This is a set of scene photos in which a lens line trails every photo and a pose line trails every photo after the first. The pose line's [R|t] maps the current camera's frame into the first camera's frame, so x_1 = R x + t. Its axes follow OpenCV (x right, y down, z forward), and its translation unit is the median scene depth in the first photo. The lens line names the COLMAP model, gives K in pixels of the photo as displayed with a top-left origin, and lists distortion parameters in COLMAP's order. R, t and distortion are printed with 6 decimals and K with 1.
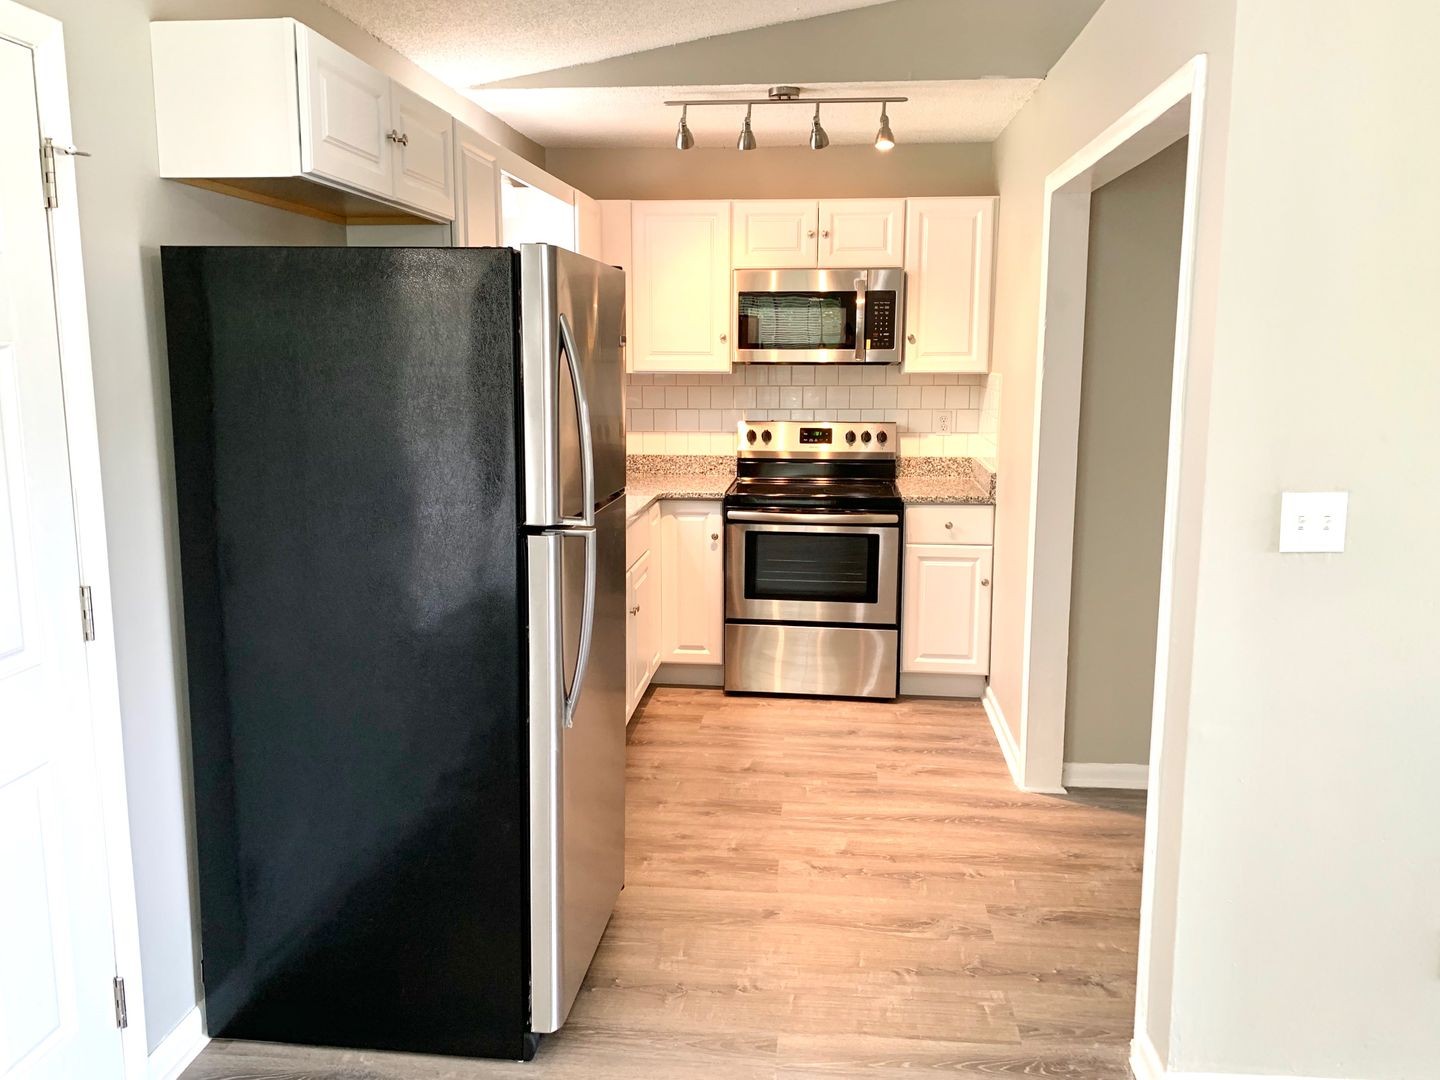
lens RADIAL K [[1151.9, 0, 720.0], [0, 1151.9, 540.0], [0, 0, 1]] dist [0.064350, -0.116669]
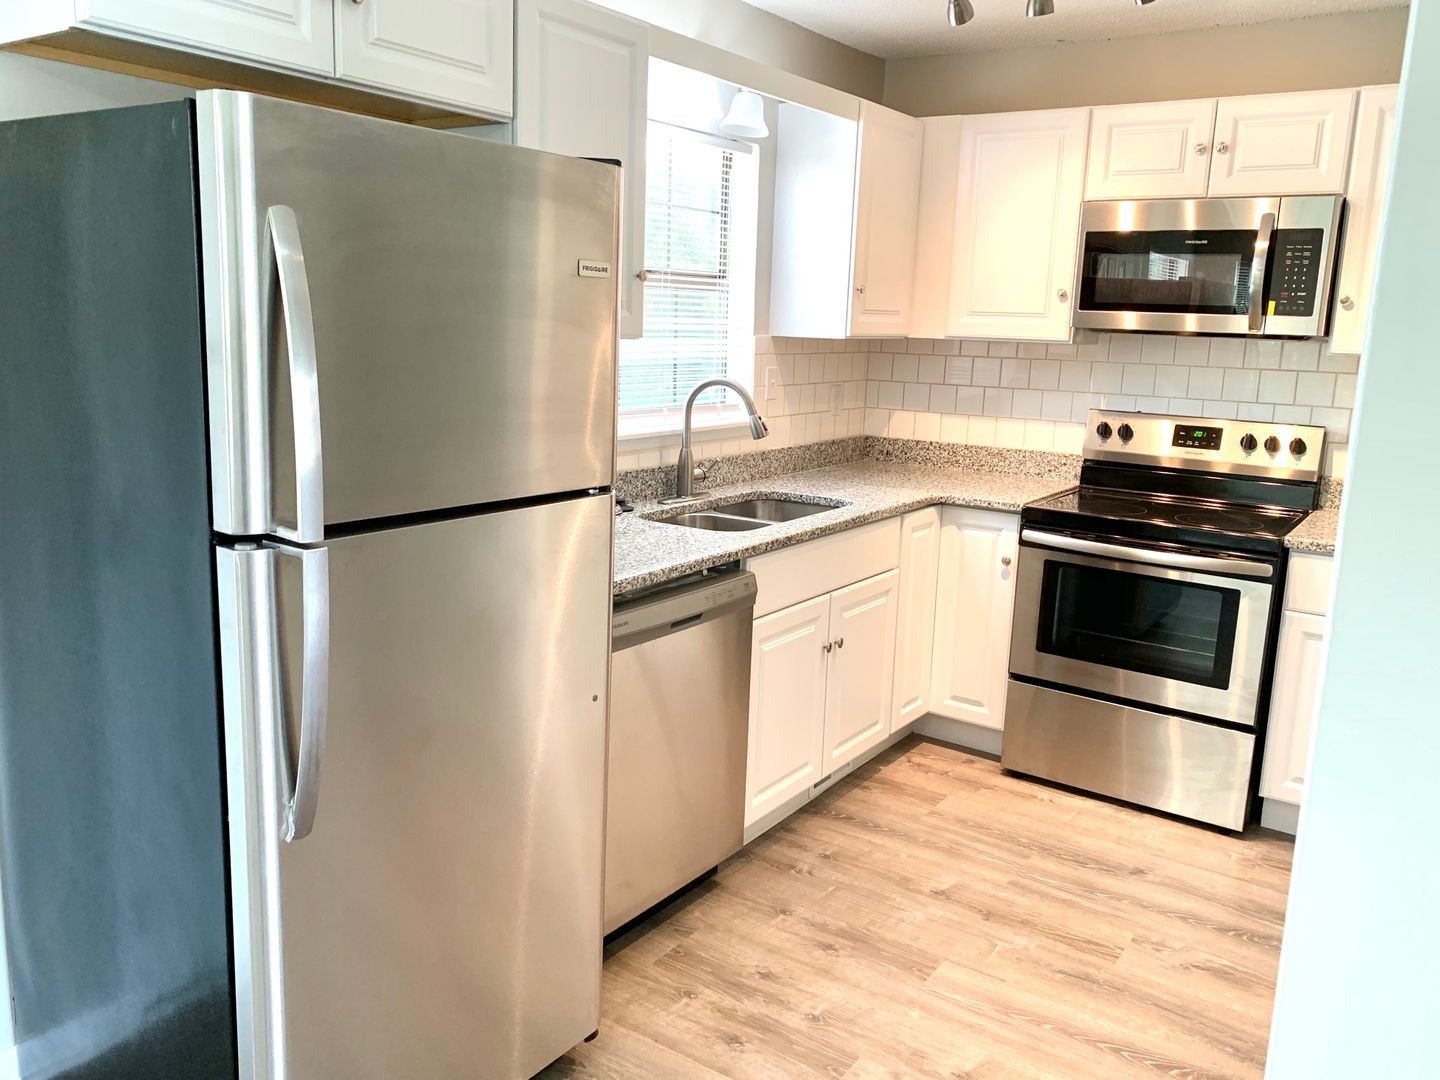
lens RADIAL K [[1145.5, 0, 696.3], [0, 1145.5, 538.3], [0, 0, 1]] dist [-0.013983, -0.001640]
pose [[0.868242, 0.119867, -0.481442, 0.176610], [-0.109446, 0.992745, 0.049792, -0.032649], [0.483918, 0.009461, 0.875062, 0.257659]]
